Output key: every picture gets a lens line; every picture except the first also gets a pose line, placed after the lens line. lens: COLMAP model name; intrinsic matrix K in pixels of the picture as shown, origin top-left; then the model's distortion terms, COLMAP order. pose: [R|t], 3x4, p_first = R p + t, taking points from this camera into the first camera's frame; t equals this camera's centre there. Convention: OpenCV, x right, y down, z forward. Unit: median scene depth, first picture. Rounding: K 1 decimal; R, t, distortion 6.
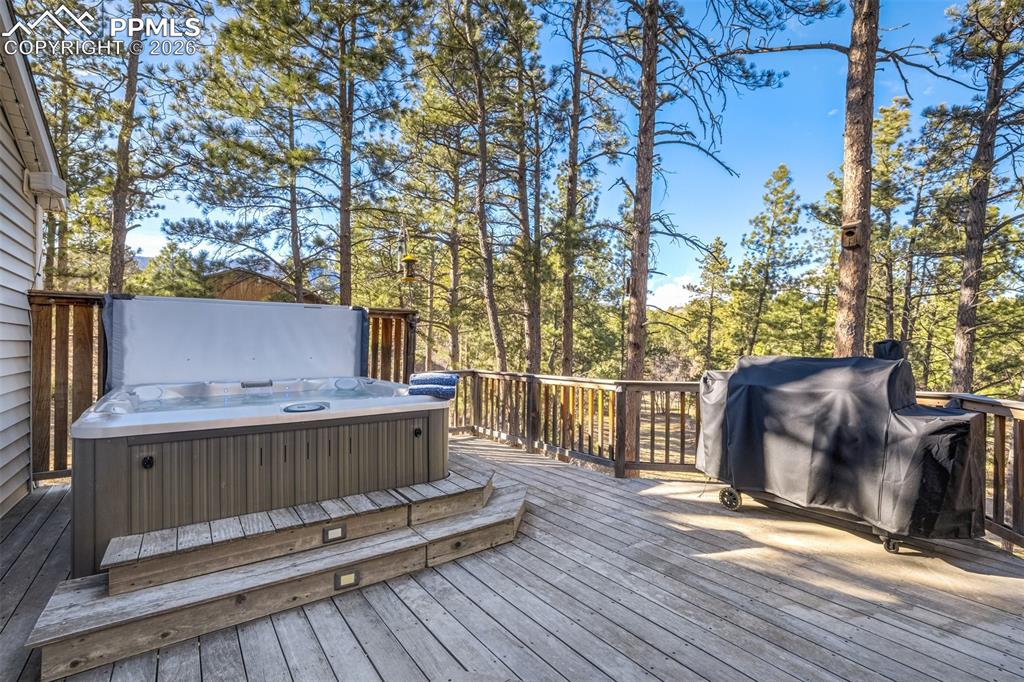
lens RADIAL K [[439.2, 0, 512.6], [0, 439.2, 343.9], [0, 0, 1]] dist [-0.024285, 0.007324]
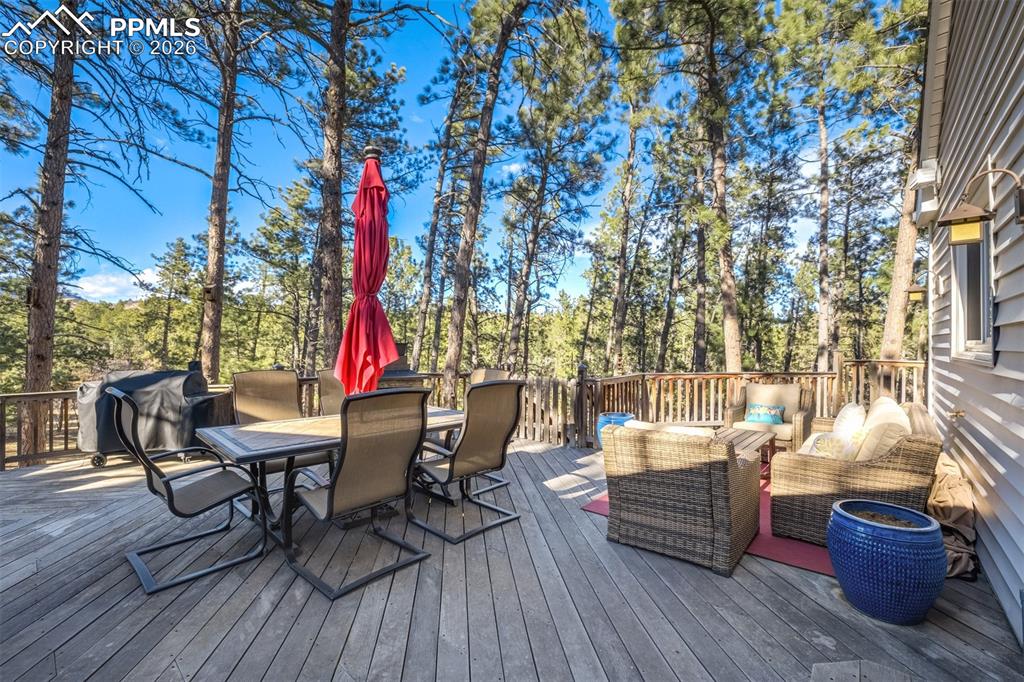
lens RADIAL K [[439.2, 0, 514.1], [0, 439.2, 341.6], [0, 0, 1]] dist [-0.024285, 0.007324]
pose [[0.483986, -0.001400, 0.875075, -0.049480], [-0.000325, 0.999998, 0.001780, -0.028929], [-0.875076, -0.001145, 0.483985, -0.358833]]
